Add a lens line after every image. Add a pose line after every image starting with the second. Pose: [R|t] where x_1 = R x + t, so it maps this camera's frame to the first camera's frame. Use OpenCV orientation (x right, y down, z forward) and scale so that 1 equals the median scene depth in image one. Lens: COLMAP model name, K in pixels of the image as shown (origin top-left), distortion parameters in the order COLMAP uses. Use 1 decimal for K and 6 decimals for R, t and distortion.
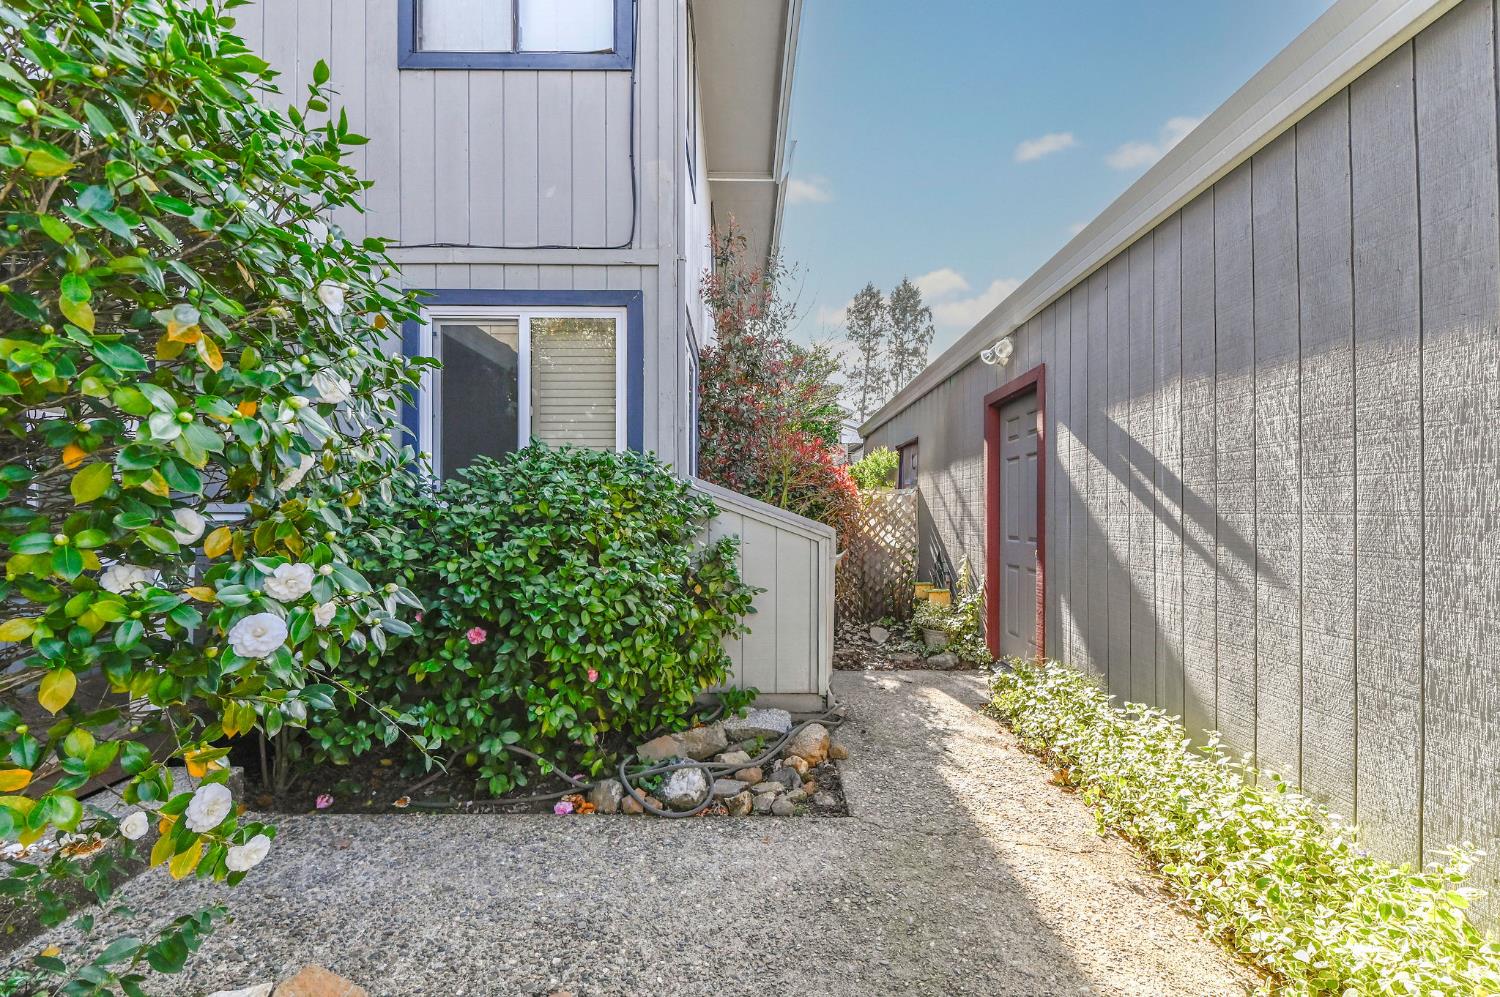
lens RADIAL K [[655.9, 0, 737.9], [0, 655.9, 531.2], [0, 0, 1]] dist [0.007942, -0.005850]
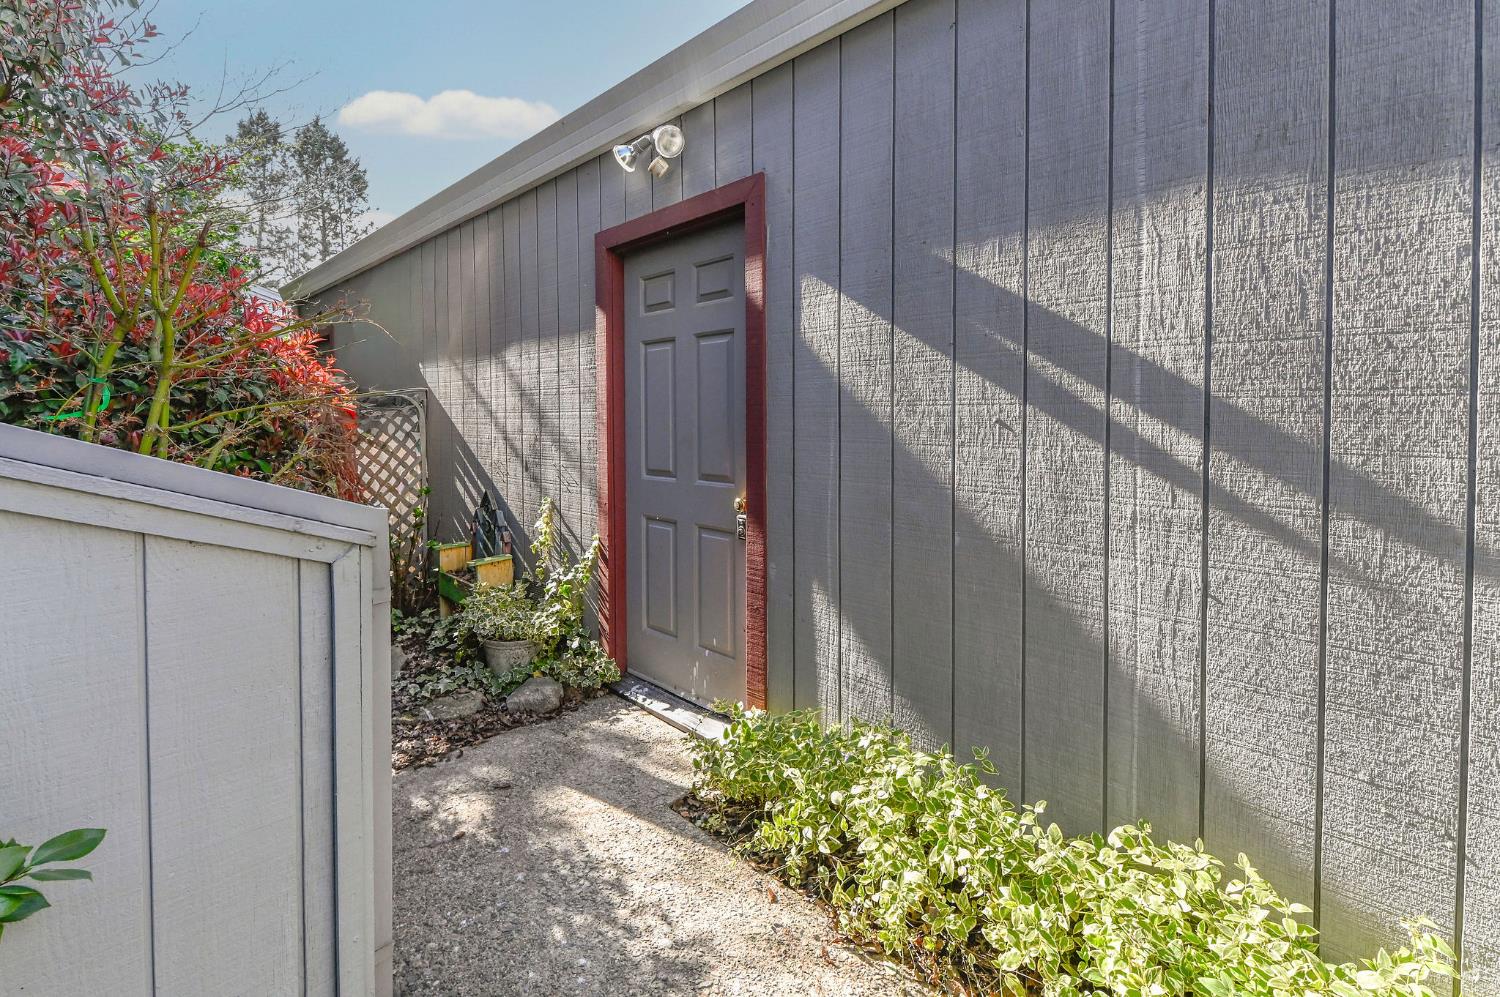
lens RADIAL K [[655.9, 0, 777.8], [0, 655.9, 463.0], [0, 0, 1]] dist [0.007942, -0.005850]
pose [[0.650356, -0.029474, 0.759058, 0.038833], [0.003560, 0.999354, 0.035755, -0.024771], [-0.759621, -0.020551, 0.650041, 0.614797]]
